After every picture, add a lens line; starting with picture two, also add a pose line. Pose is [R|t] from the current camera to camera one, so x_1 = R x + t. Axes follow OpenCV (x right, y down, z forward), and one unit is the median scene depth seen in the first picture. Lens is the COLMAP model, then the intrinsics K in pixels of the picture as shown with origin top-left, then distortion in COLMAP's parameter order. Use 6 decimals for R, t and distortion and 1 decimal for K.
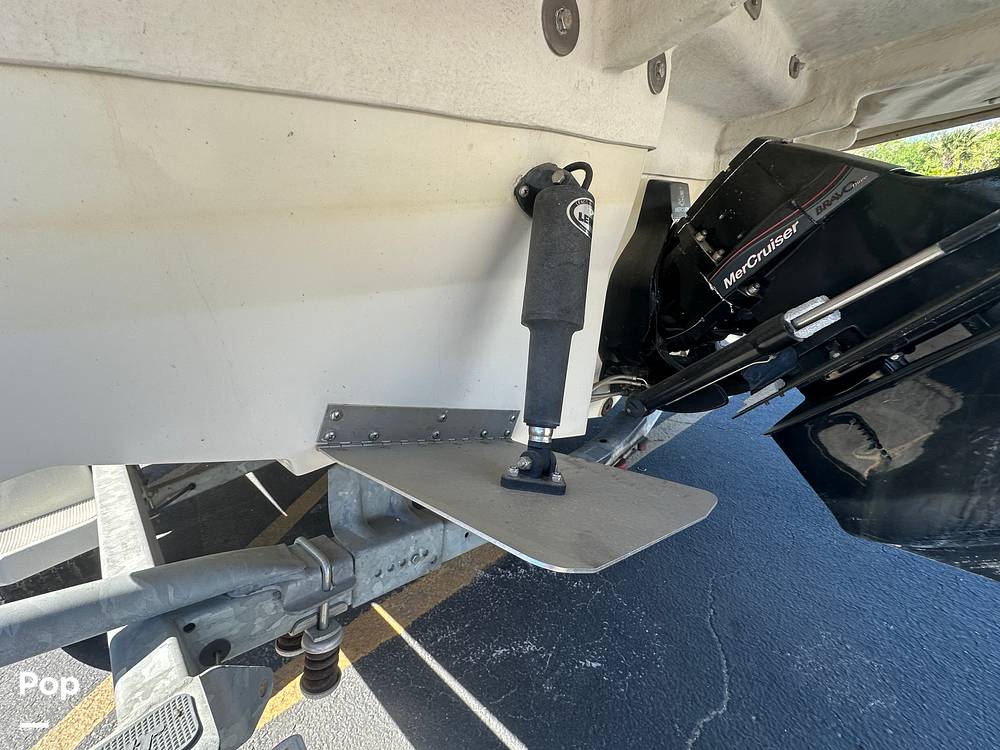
lens RADIAL K [[397.4, 0, 498.7], [0, 397.4, 373.2], [0, 0, 1]] dist [-0.000862, 0.000144]
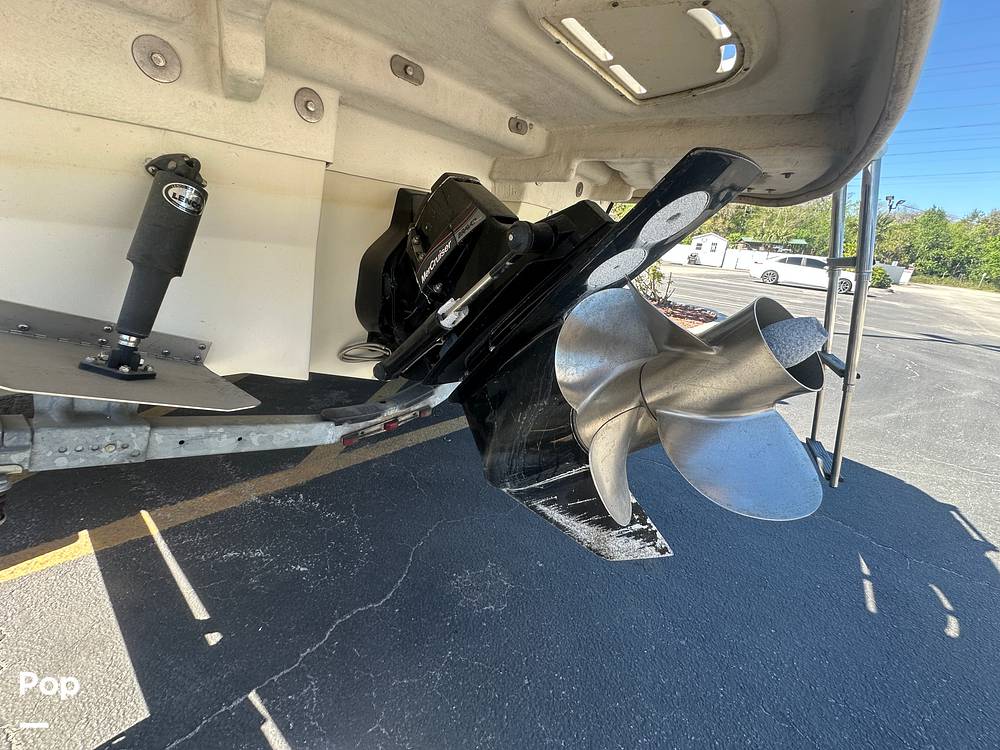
lens RADIAL K [[397.4, 0, 498.7], [0, 397.4, 373.2], [0, 0, 1]] dist [-0.000862, 0.000144]
pose [[0.978235, 0.164749, 0.126150, 0.795256], [-0.168415, 0.985535, 0.018891, 0.011005], [-0.121213, -0.039726, 0.991831, -0.374282]]
